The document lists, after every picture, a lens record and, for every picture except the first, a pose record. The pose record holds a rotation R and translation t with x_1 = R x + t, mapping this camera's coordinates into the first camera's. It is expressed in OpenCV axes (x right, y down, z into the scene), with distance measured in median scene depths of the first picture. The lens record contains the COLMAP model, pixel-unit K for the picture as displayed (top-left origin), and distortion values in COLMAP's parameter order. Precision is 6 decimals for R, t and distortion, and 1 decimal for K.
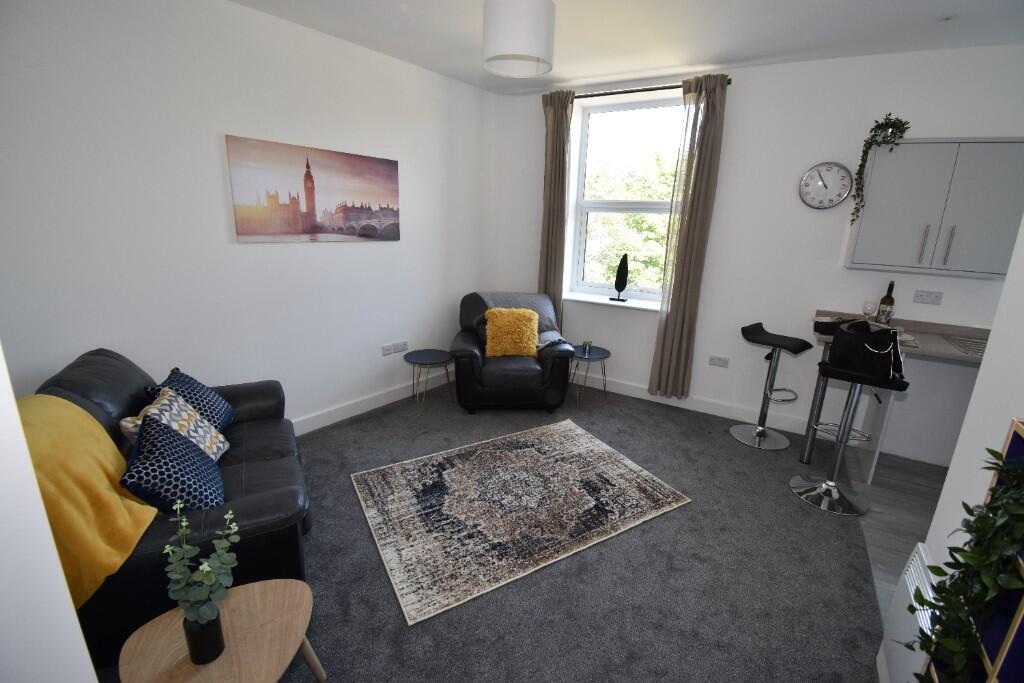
lens RADIAL K [[449.0, 0, 512.0], [0, 449.0, 341.5], [0, 0, 1]] dist [0.002105, -0.018656]
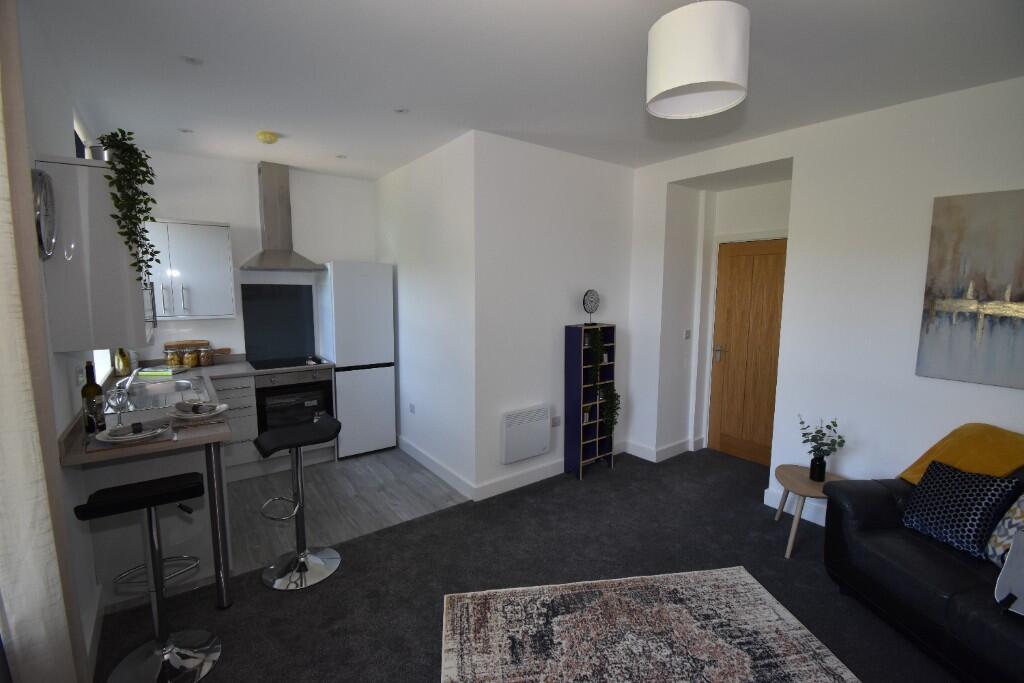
lens RADIAL K [[449.0, 0, 512.0], [0, 449.0, 341.5], [0, 0, 1]] dist [0.002105, -0.018656]
pose [[-0.923532, -0.080536, 0.374970, -0.015584], [0.067770, 0.928049, 0.366241, -0.428940], [-0.377486, 0.363647, -0.851625, 1.526667]]
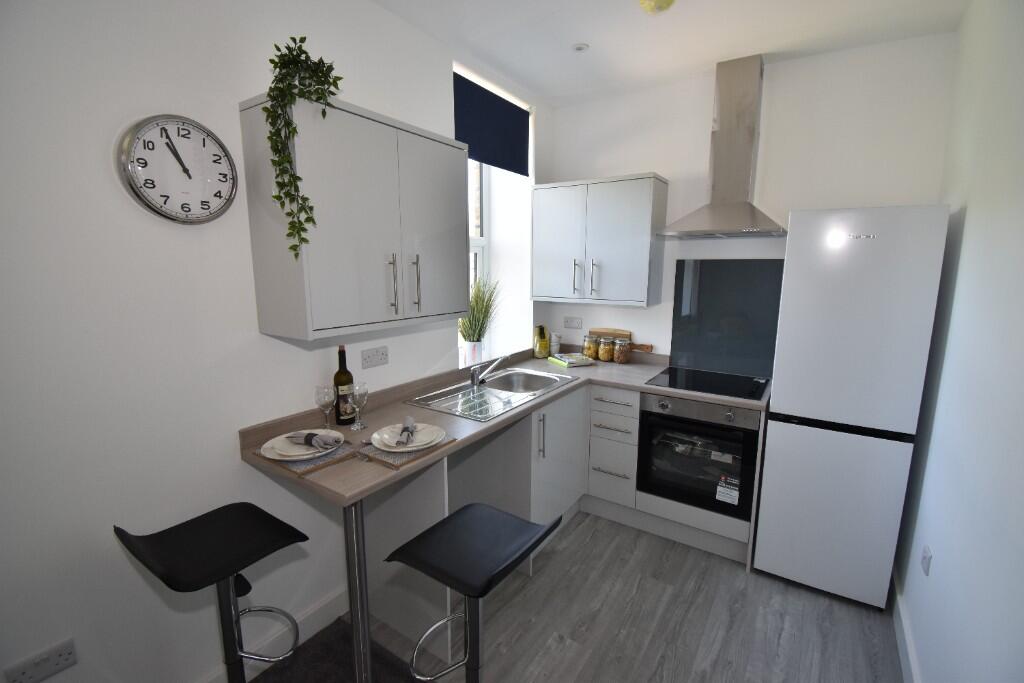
lens RADIAL K [[449.0, 0, 512.0], [0, 449.0, 341.5], [0, 0, 1]] dist [0.002105, -0.018656]
pose [[0.042936, -0.199308, 0.978996, 0.303182], [0.257560, 0.948986, 0.181902, -0.222184], [-0.965308, 0.244340, 0.092079, 0.823535]]
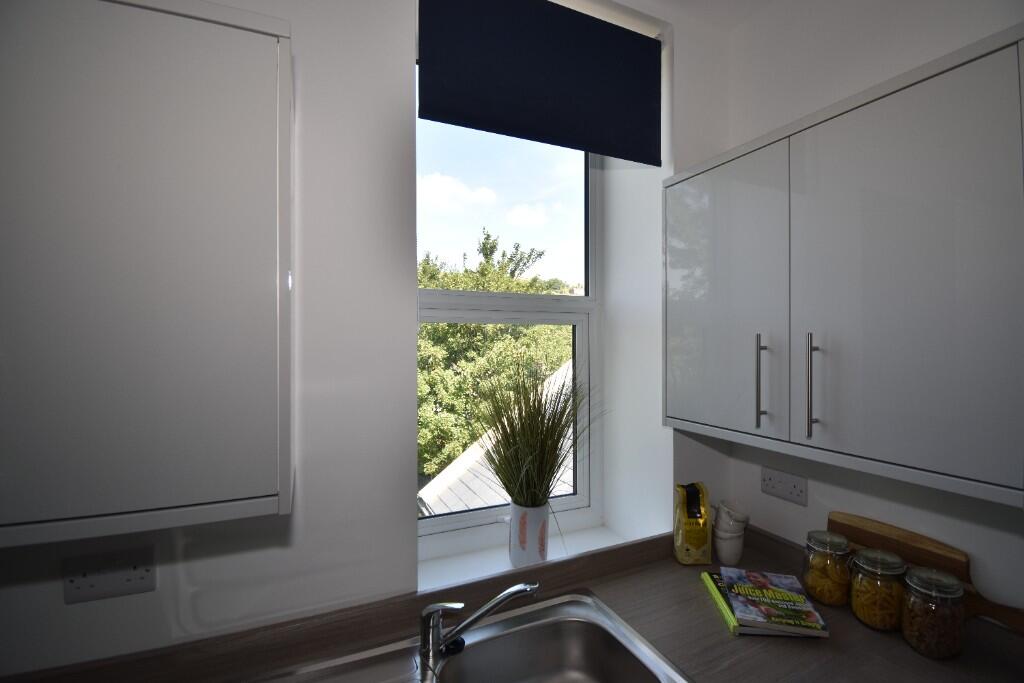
lens RADIAL K [[449.0, 0, 512.0], [0, 449.0, 341.5], [0, 0, 1]] dist [0.002105, -0.018656]
pose [[0.562220, -0.030647, 0.826420, 0.982368], [0.232360, 0.964911, -0.122293, -0.167794], [-0.793674, 0.260782, 0.549613, 0.677121]]
